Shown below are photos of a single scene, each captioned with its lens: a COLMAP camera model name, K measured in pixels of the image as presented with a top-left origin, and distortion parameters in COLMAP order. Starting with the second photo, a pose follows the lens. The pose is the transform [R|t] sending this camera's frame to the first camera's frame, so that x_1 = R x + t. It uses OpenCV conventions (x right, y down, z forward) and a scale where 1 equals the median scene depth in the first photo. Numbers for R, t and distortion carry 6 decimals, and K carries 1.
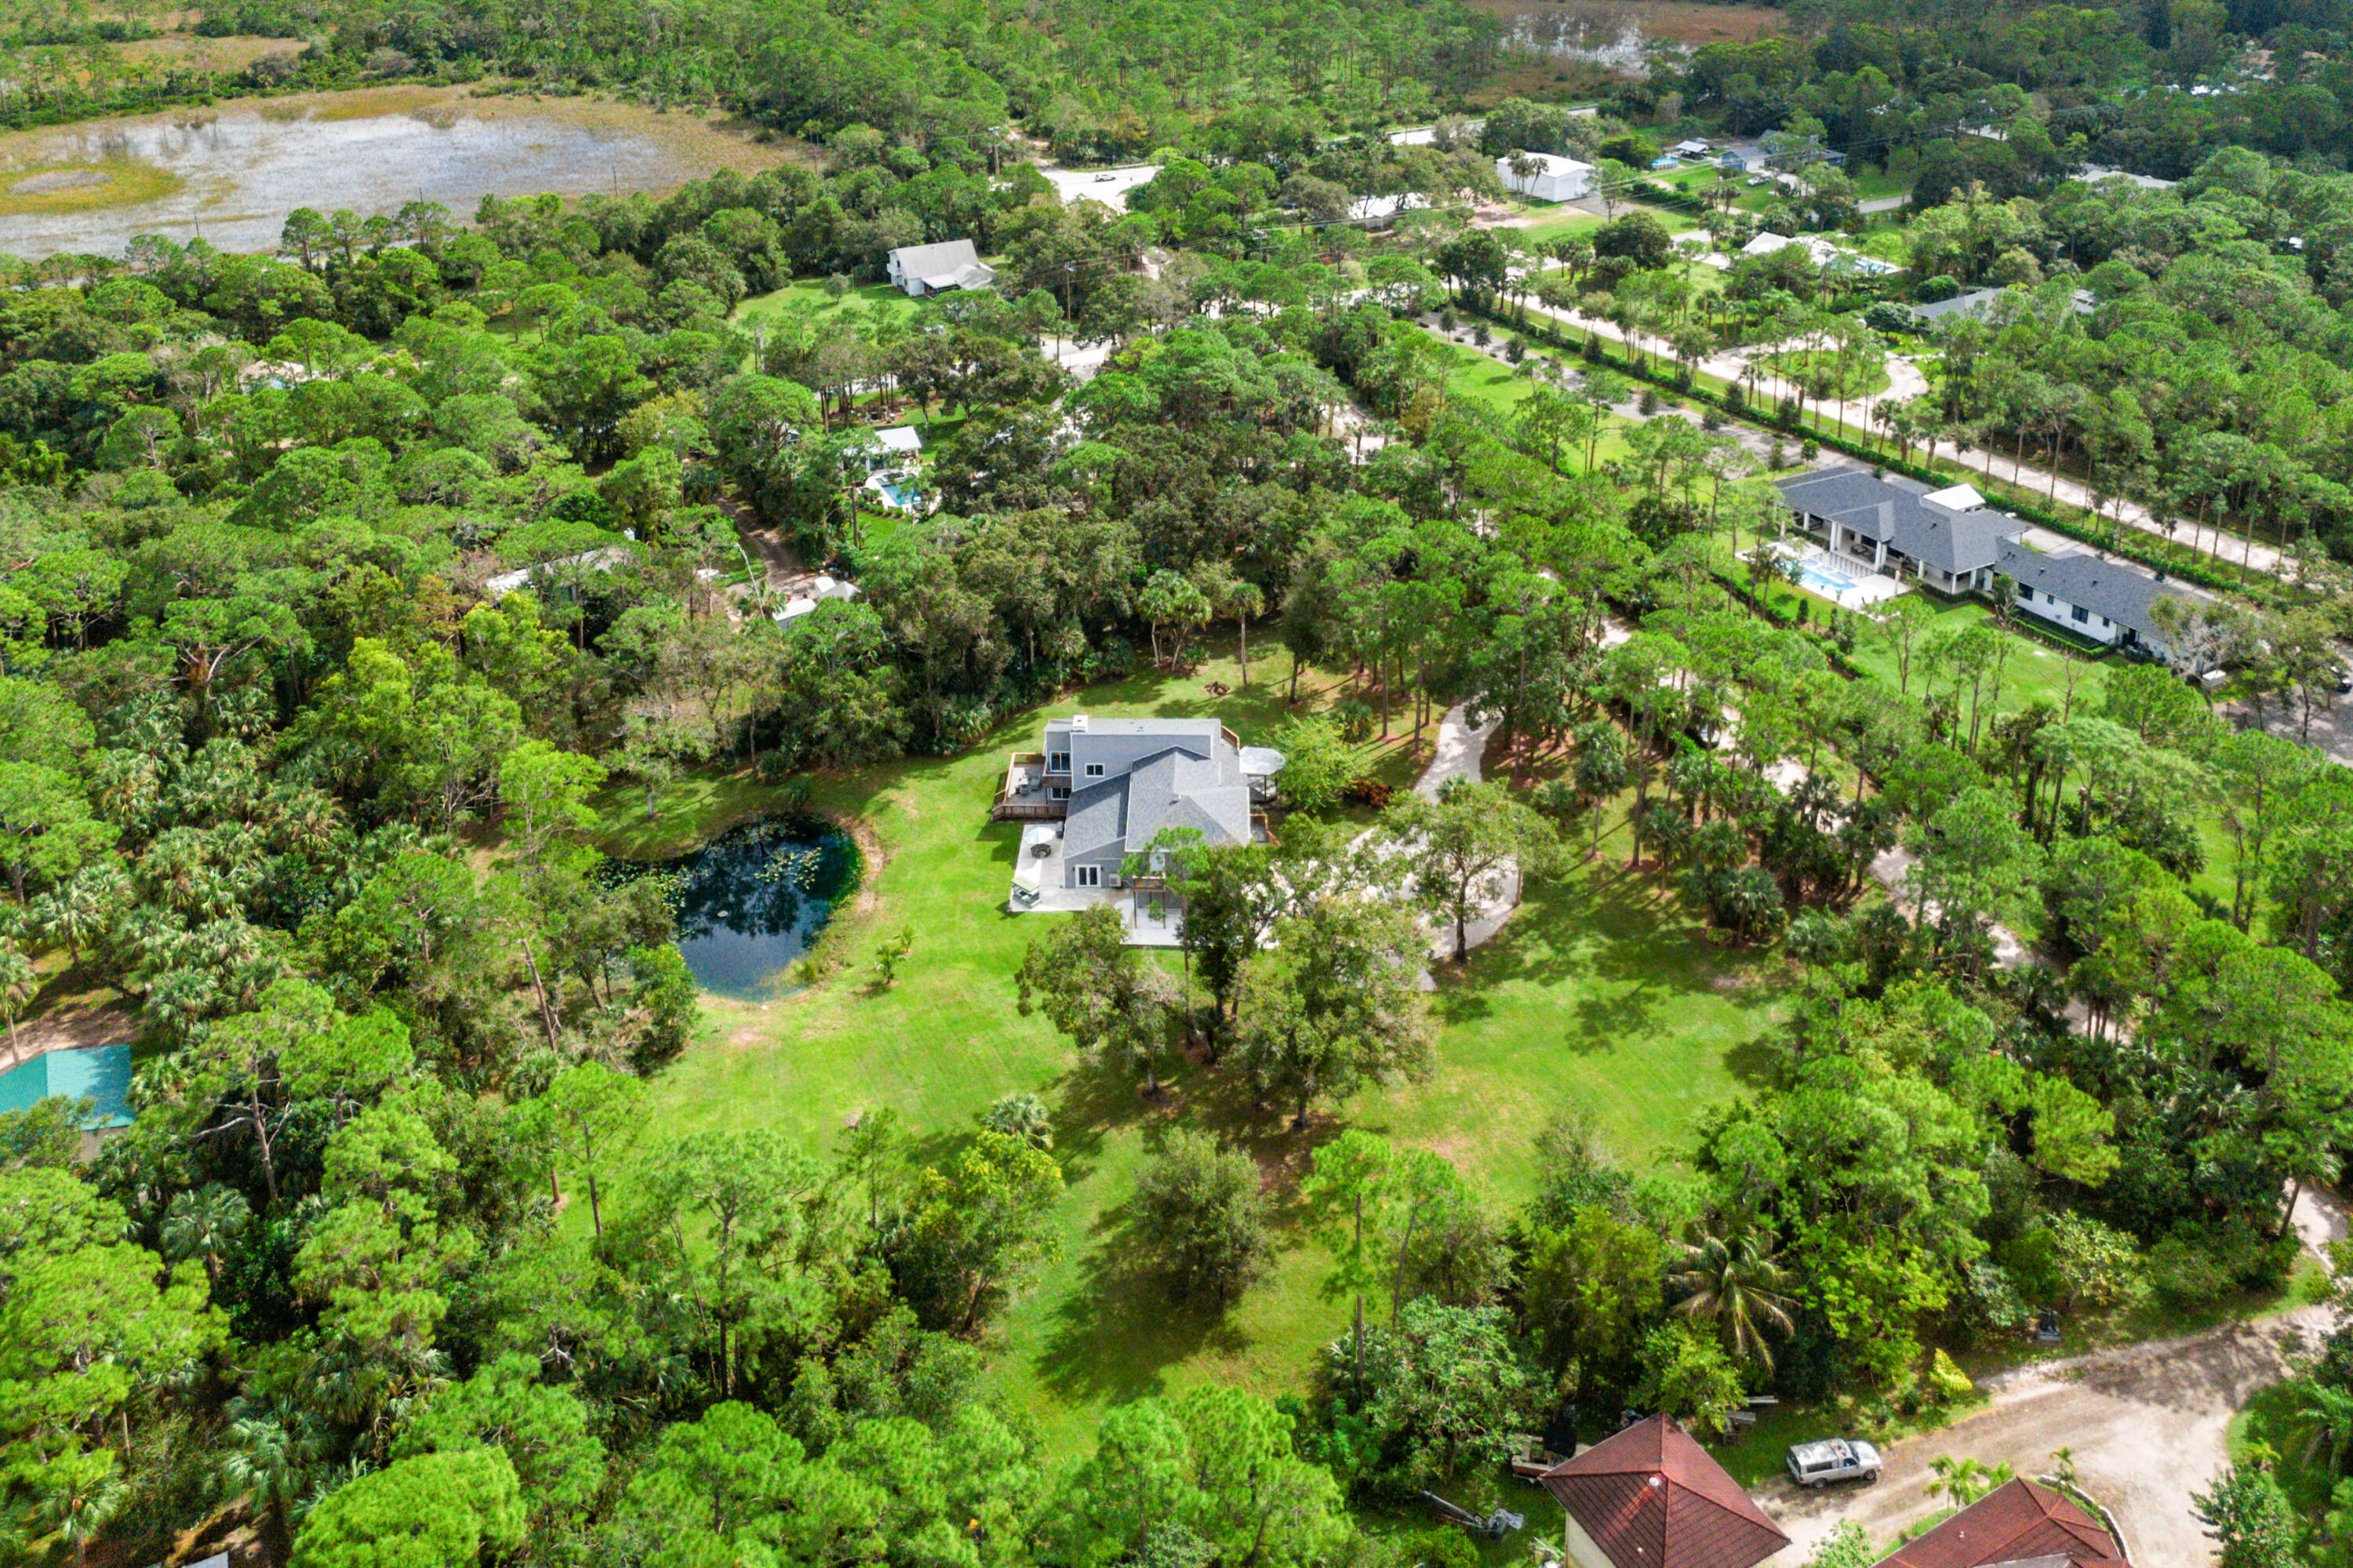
lens RADIAL K [[1696.1, 0, 1156.7], [0, 1696.1, 757.5], [0, 0, 1]] dist [0.064546, -0.001346]
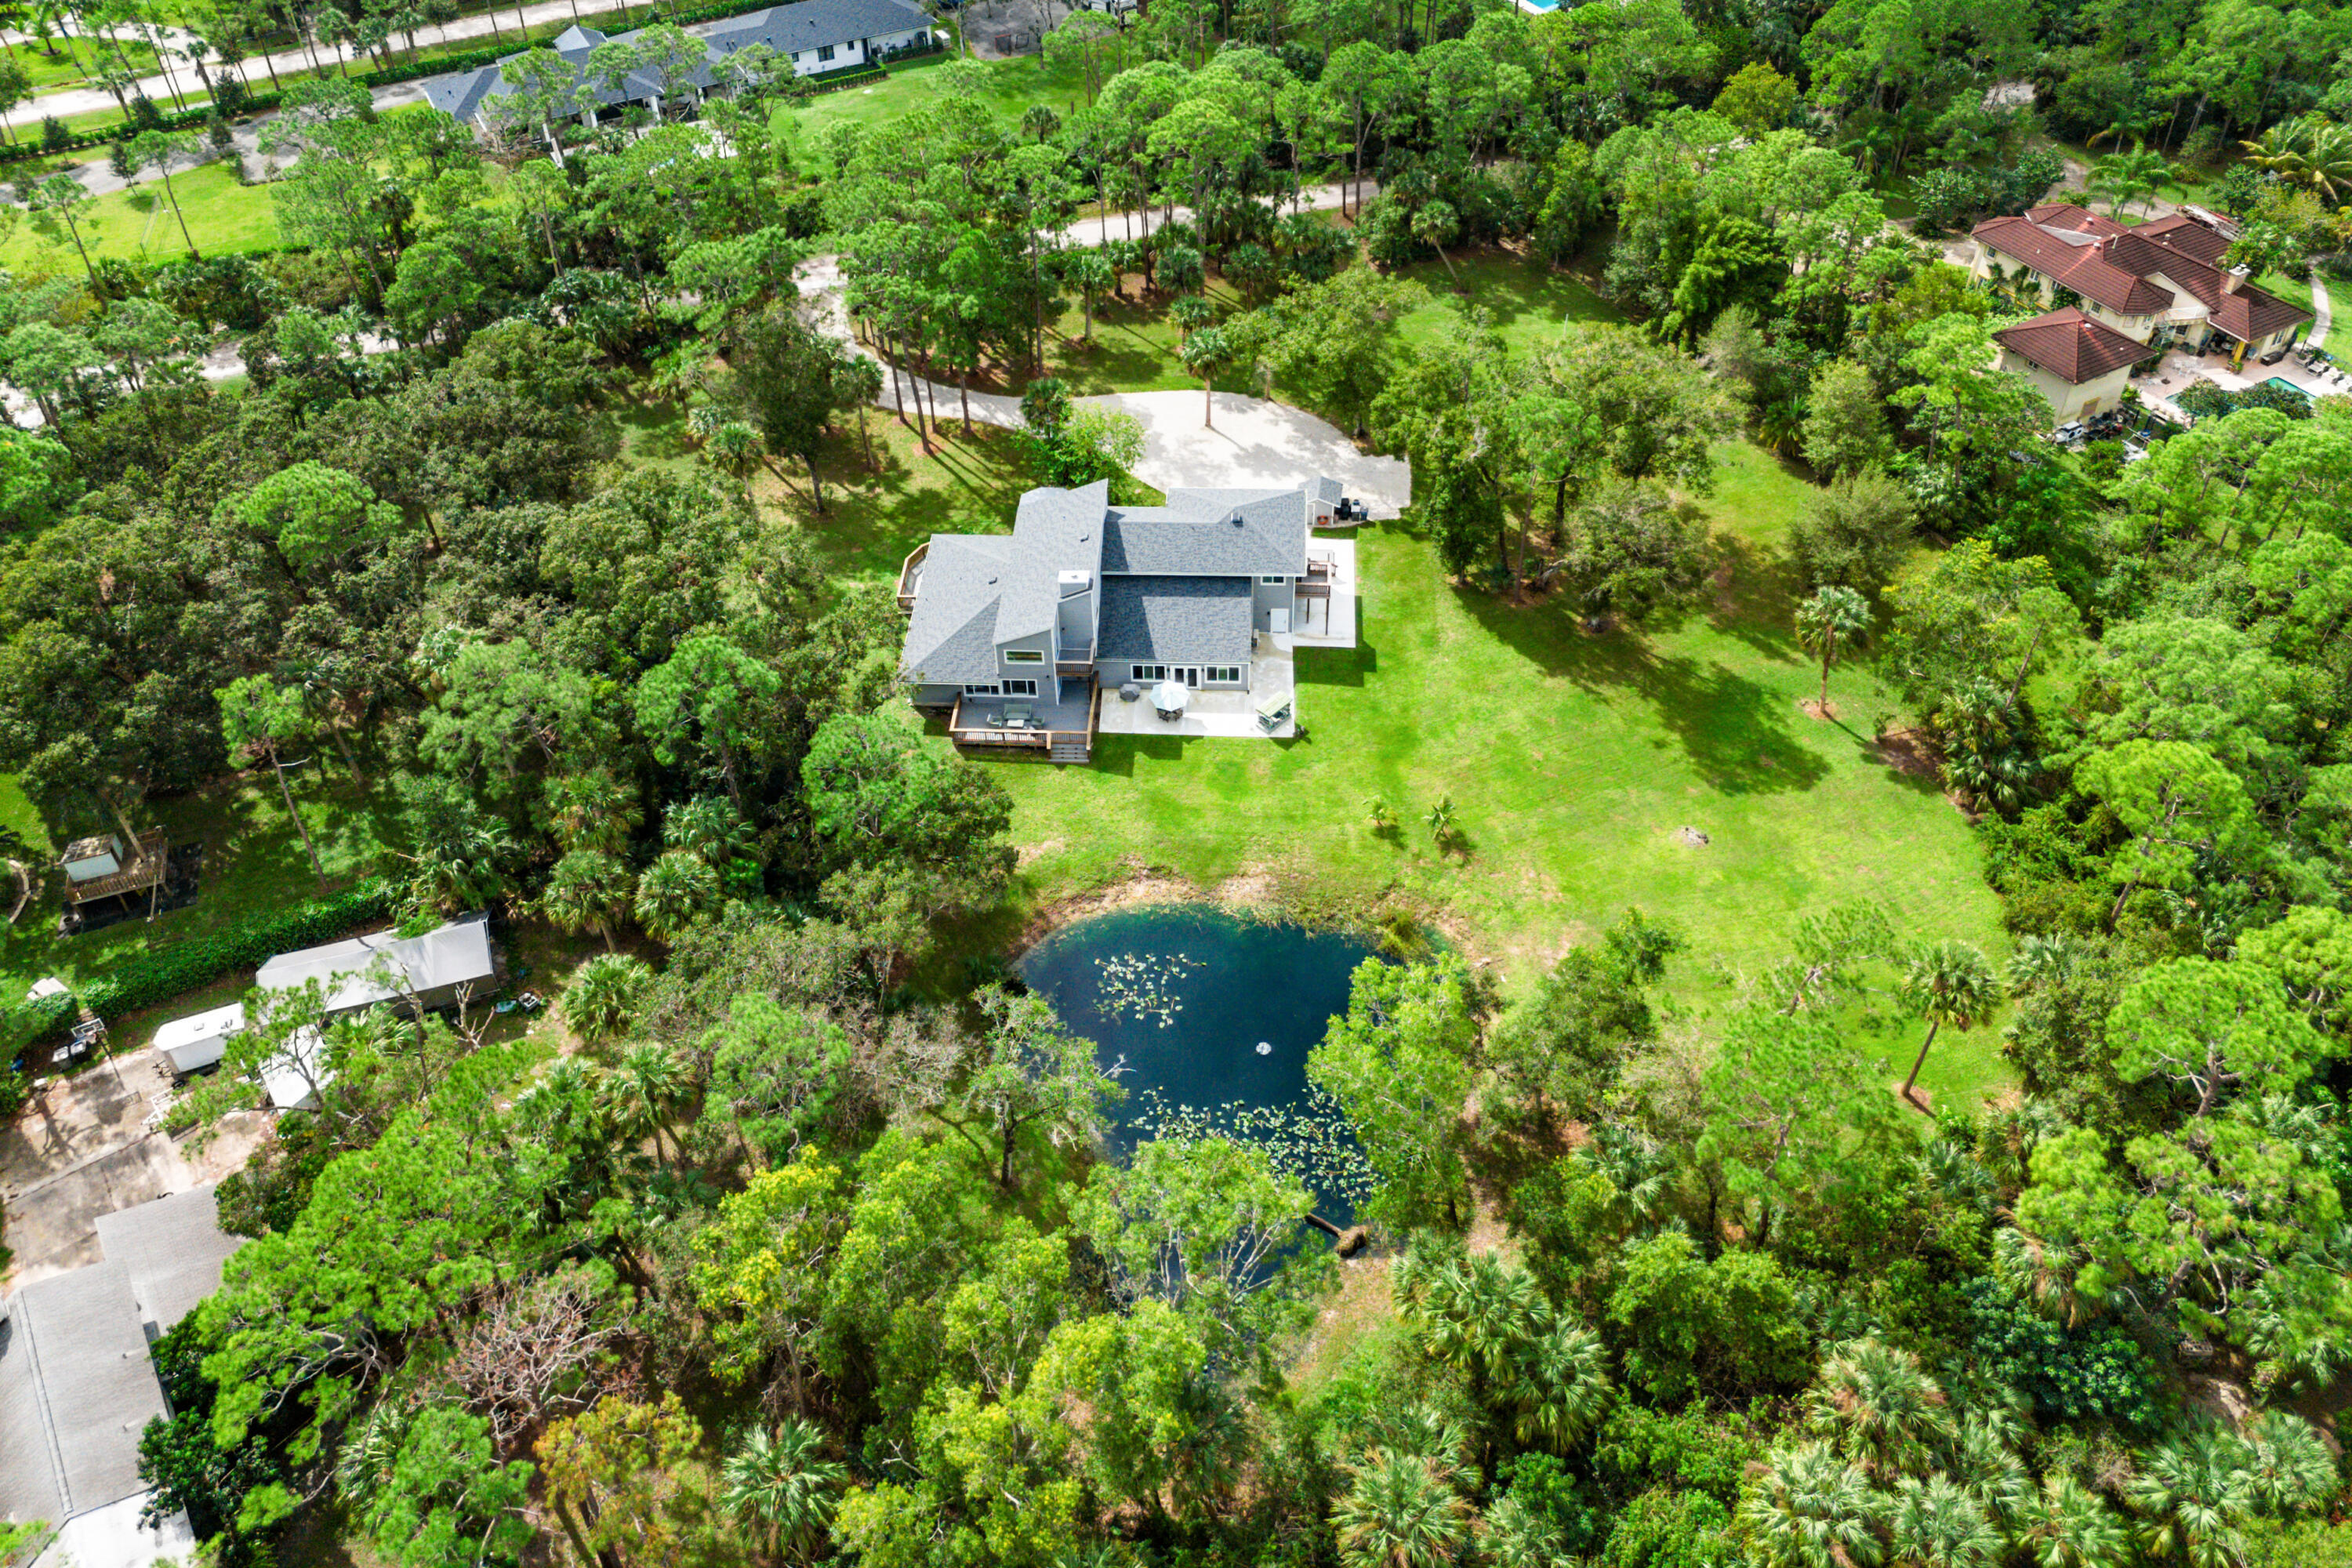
lens RADIAL K [[1571.2, 0, 1176.0], [0, 1571.2, 784.0], [0, 0, 1]] dist [0.095773, -0.224049]
pose [[0.022013, -0.717252, 0.696466, -0.488534], [0.516776, 0.604514, 0.606222, -0.298075], [-0.855838, 0.346572, 0.383966, 0.590357]]
